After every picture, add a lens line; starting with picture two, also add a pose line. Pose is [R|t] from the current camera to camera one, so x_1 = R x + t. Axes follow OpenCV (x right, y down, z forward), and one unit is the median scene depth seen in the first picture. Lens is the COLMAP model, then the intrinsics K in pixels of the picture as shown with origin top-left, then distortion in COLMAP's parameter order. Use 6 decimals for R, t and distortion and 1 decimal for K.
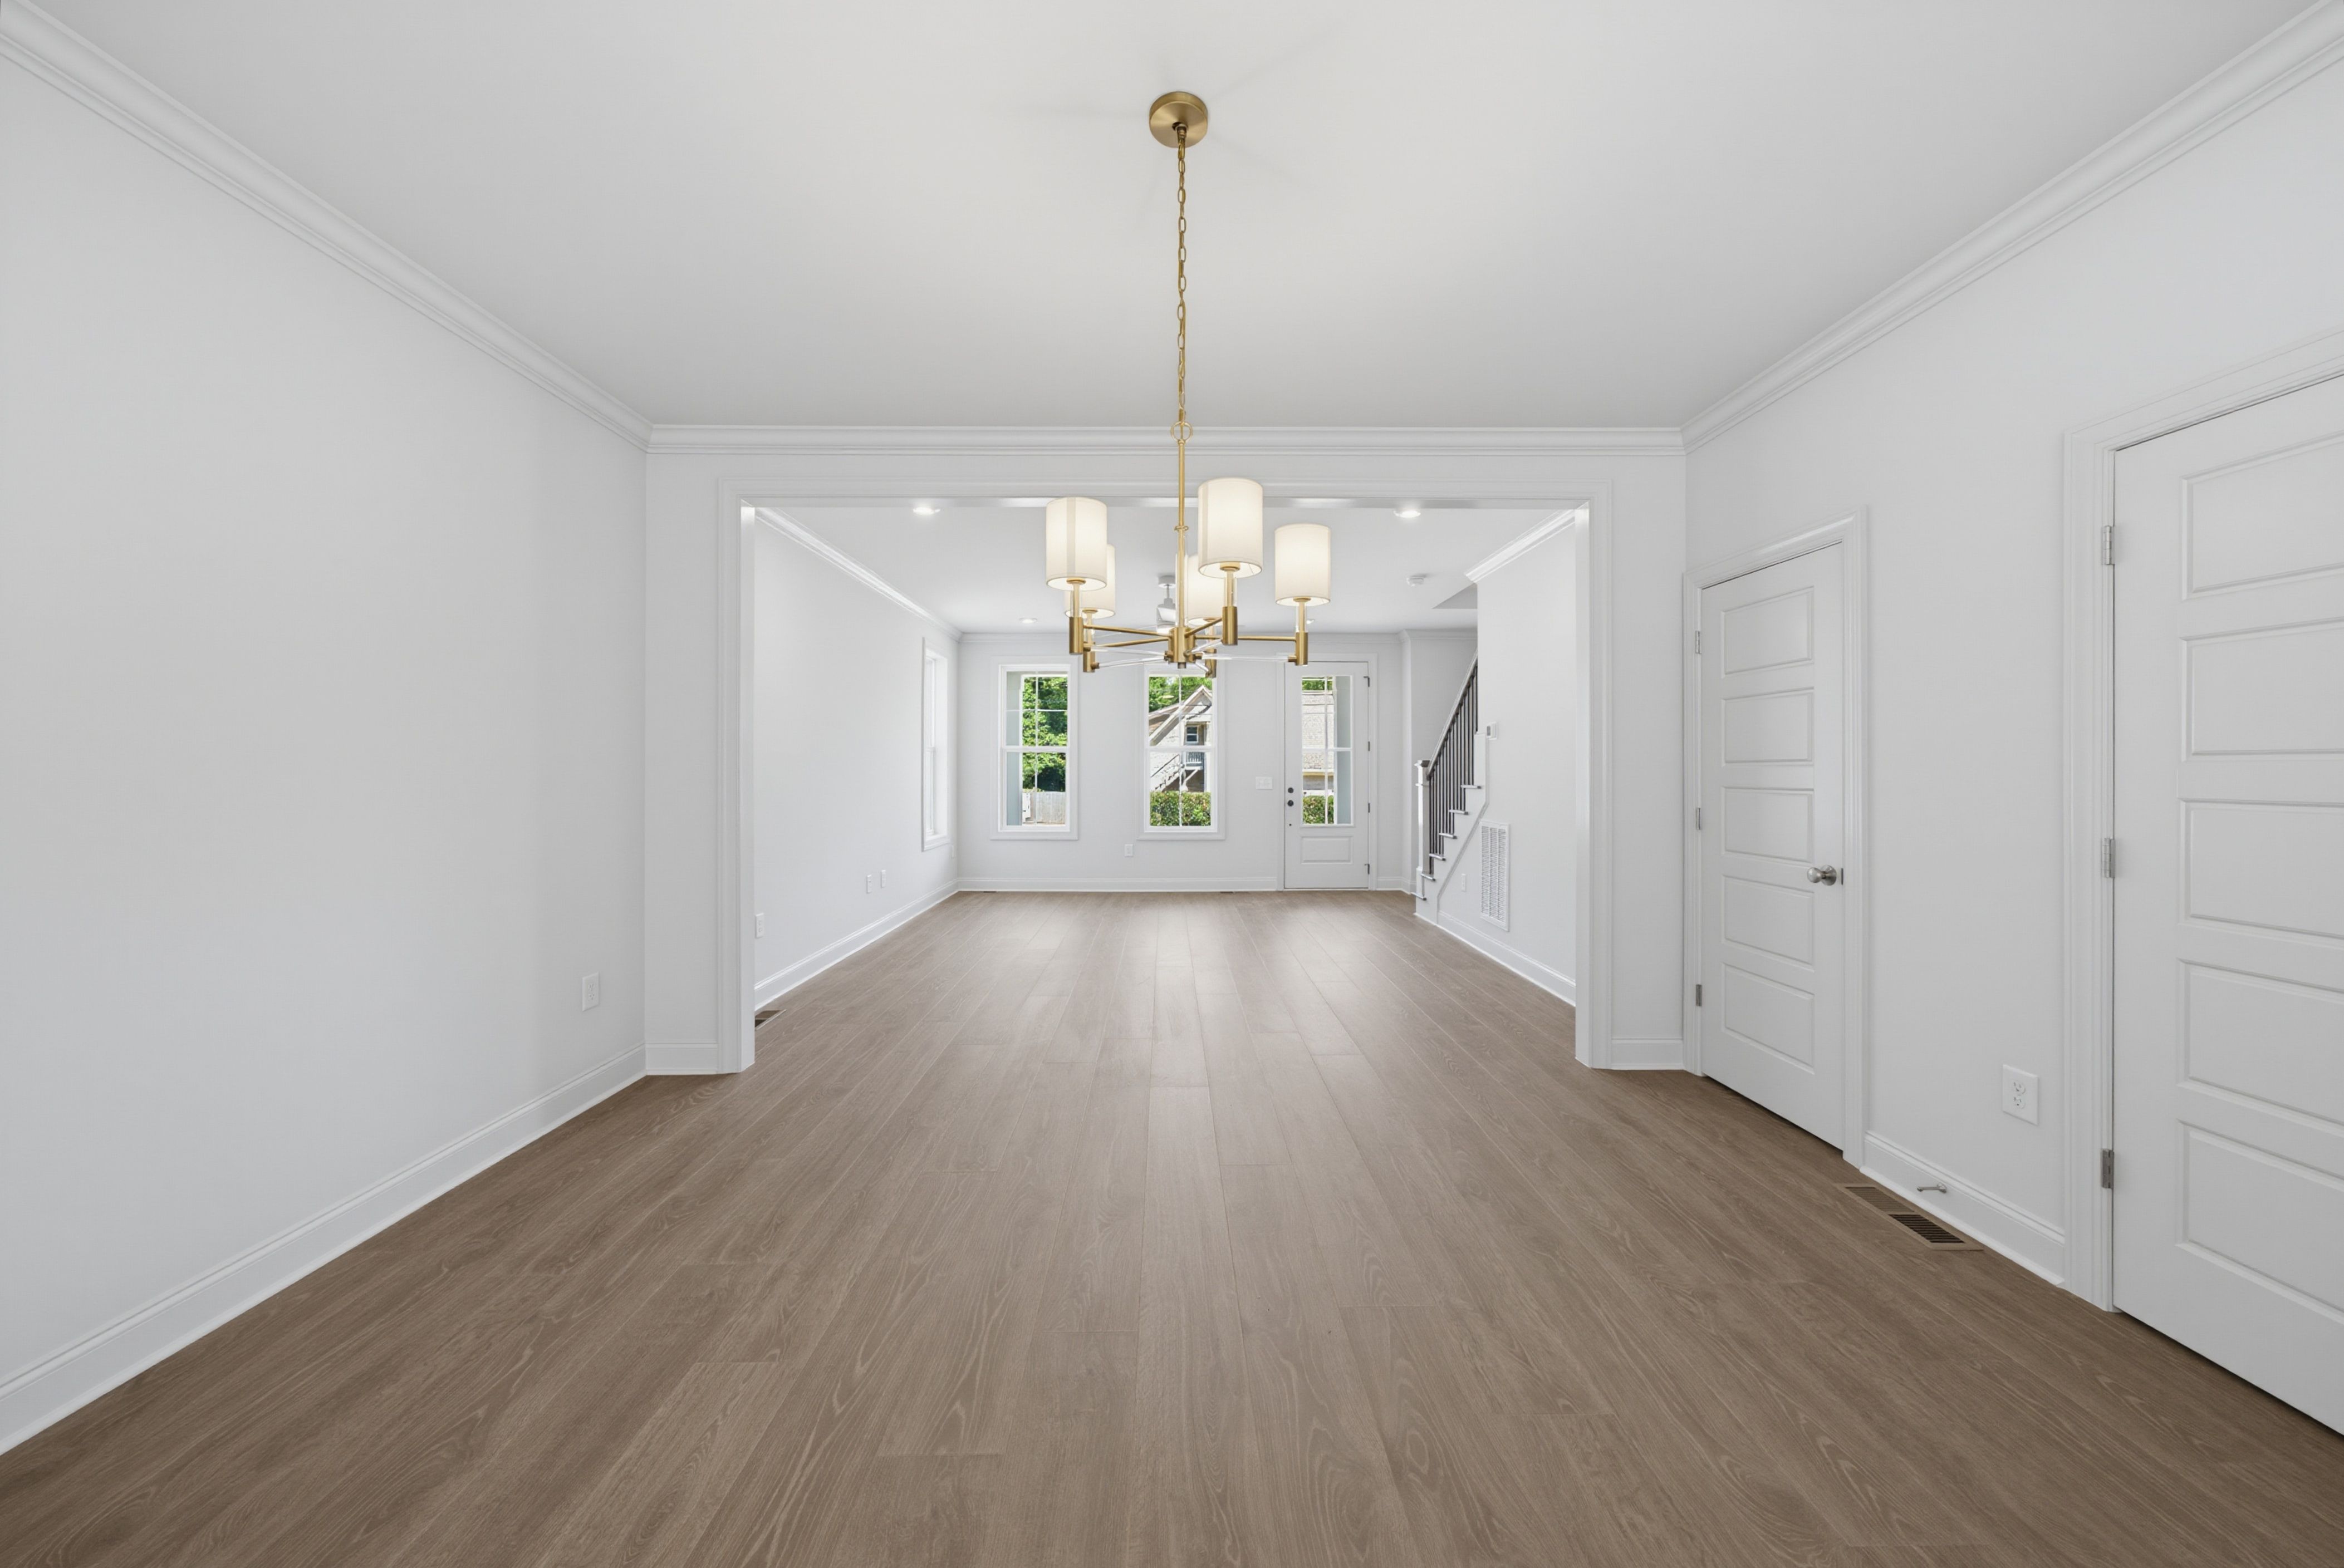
lens RADIAL K [[828.2, 0, 1215.1], [0, 828.2, 777.5], [0, 0, 1]] dist [-0.000279, 0.004642]
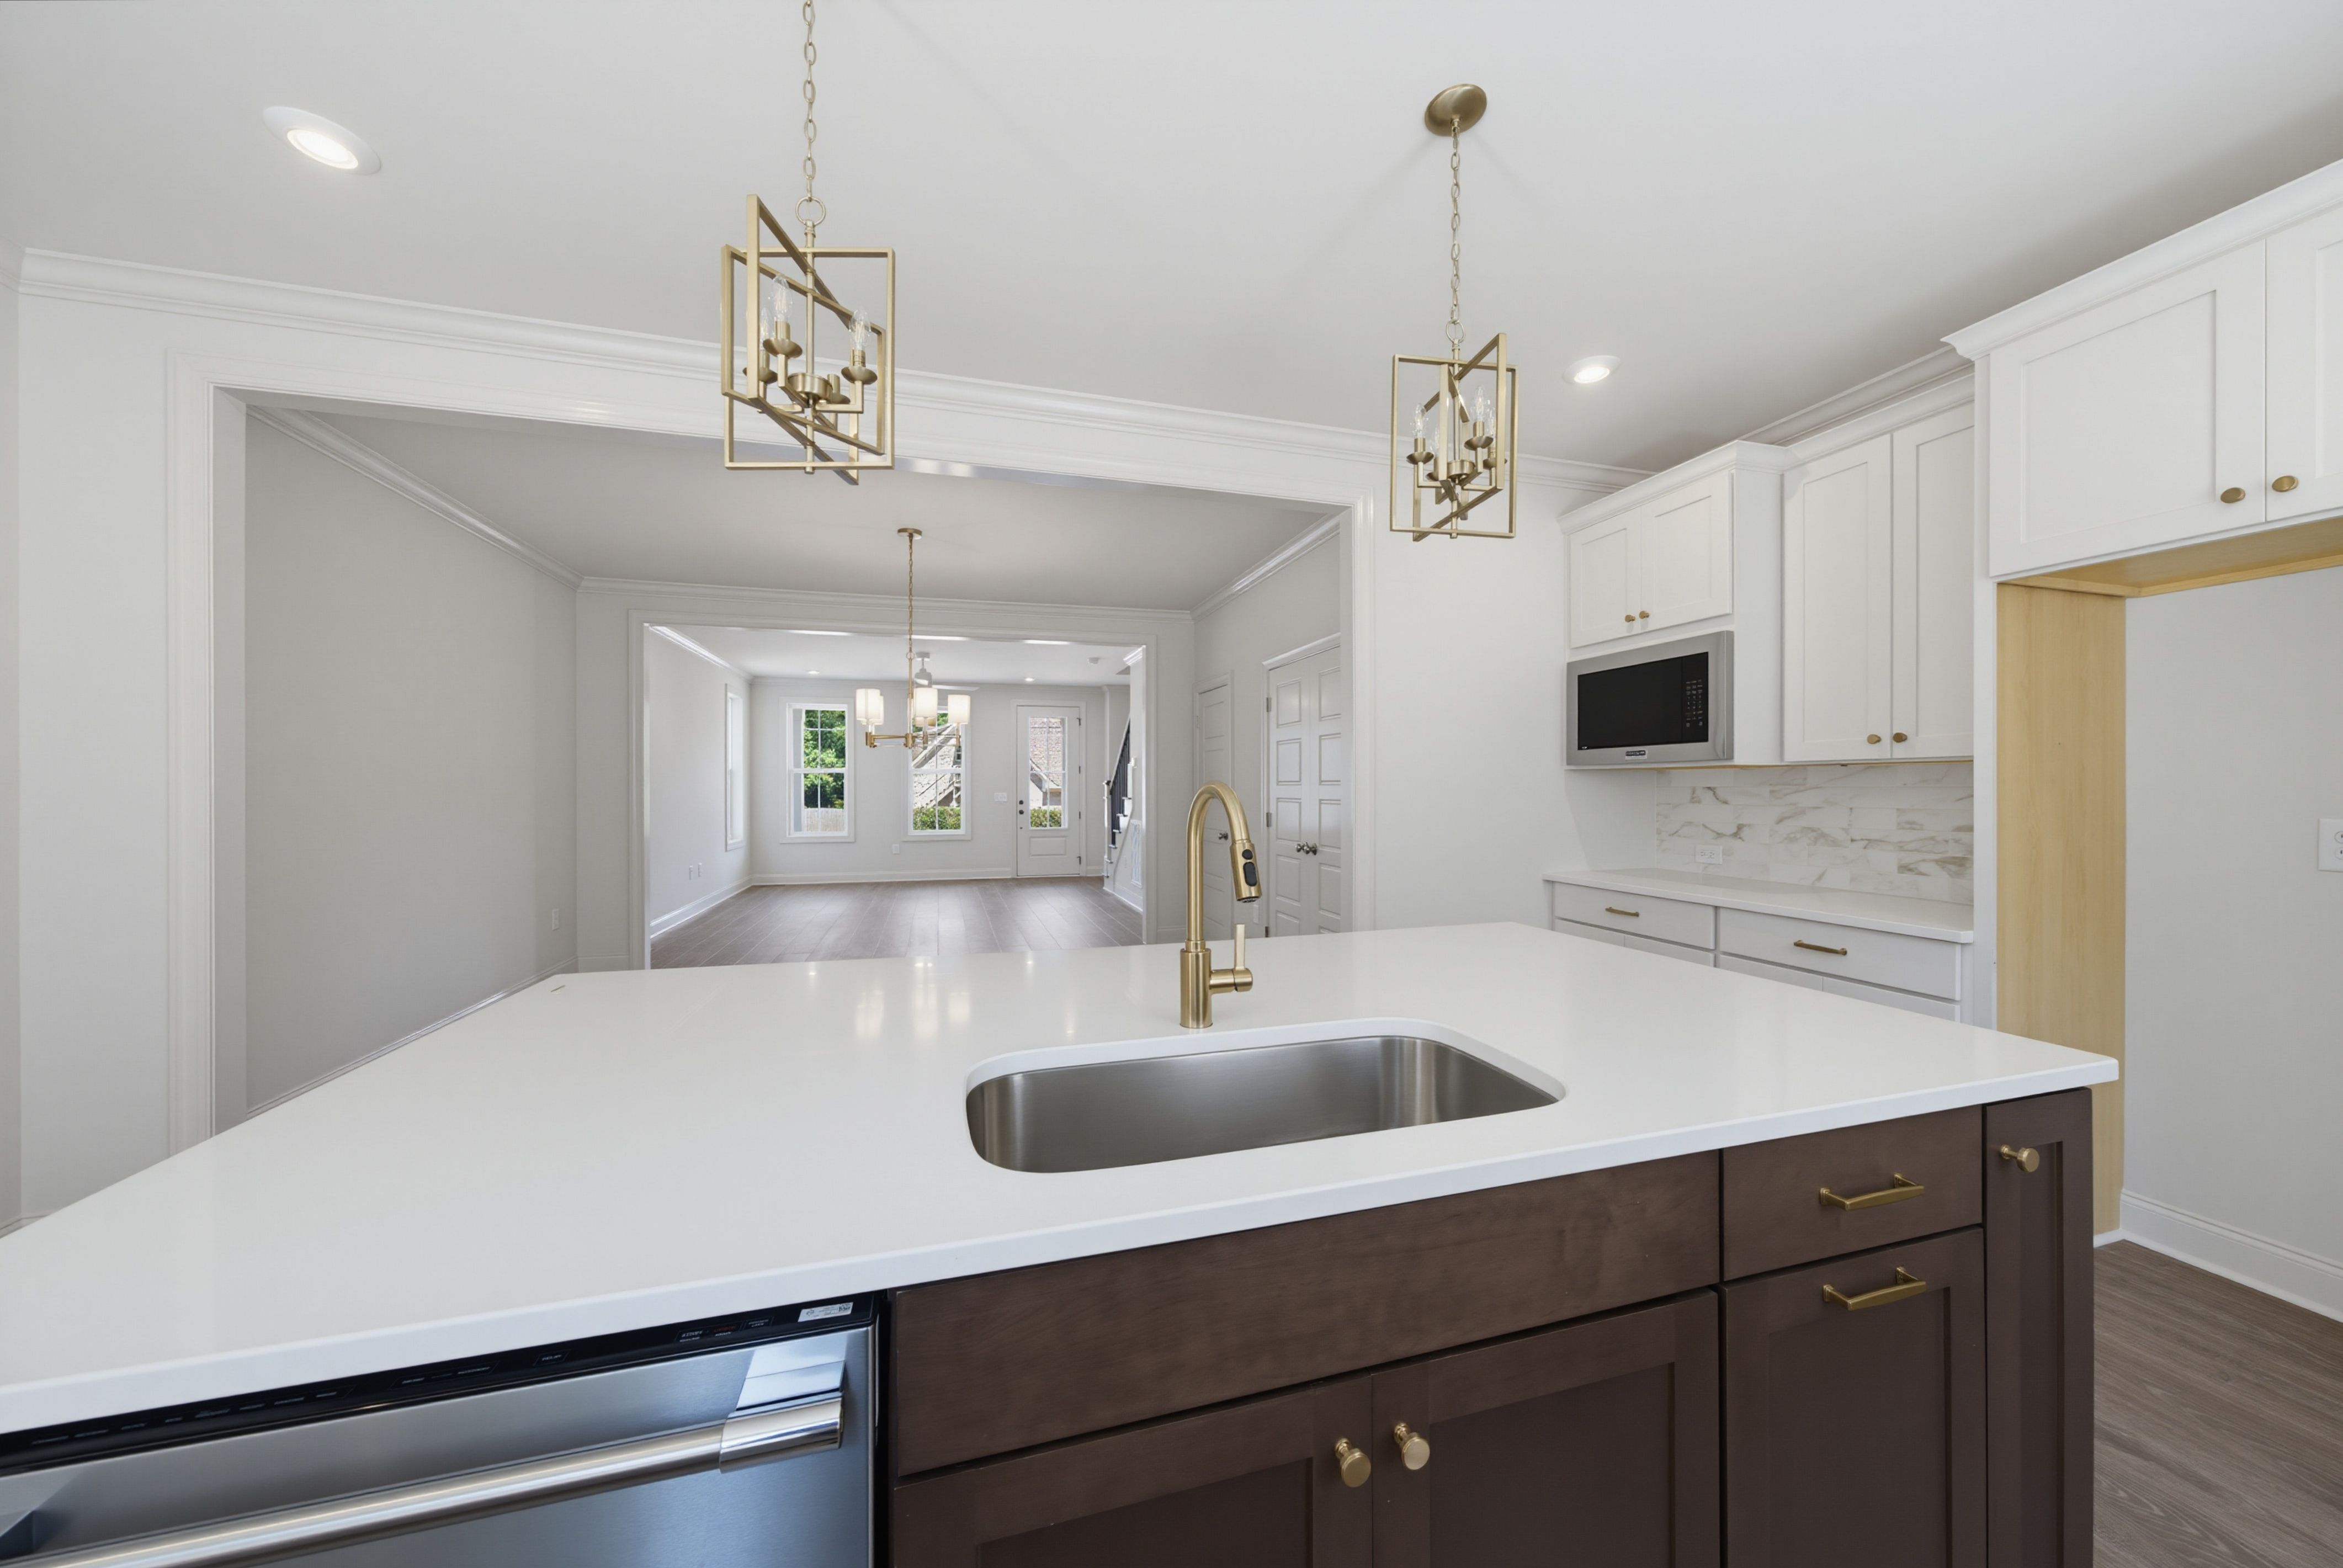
lens RADIAL K [[815.1, 0, 1171.5], [0, 815.1, 784.0], [0, 0, 1]] dist [-0.001259, 0.004269]
pose [[0.977051, -0.000519, 0.213003, 0.052896], [0.003297, 0.999914, -0.012688, 0.003212], [-0.212978, 0.013099, 0.976969, -0.388776]]
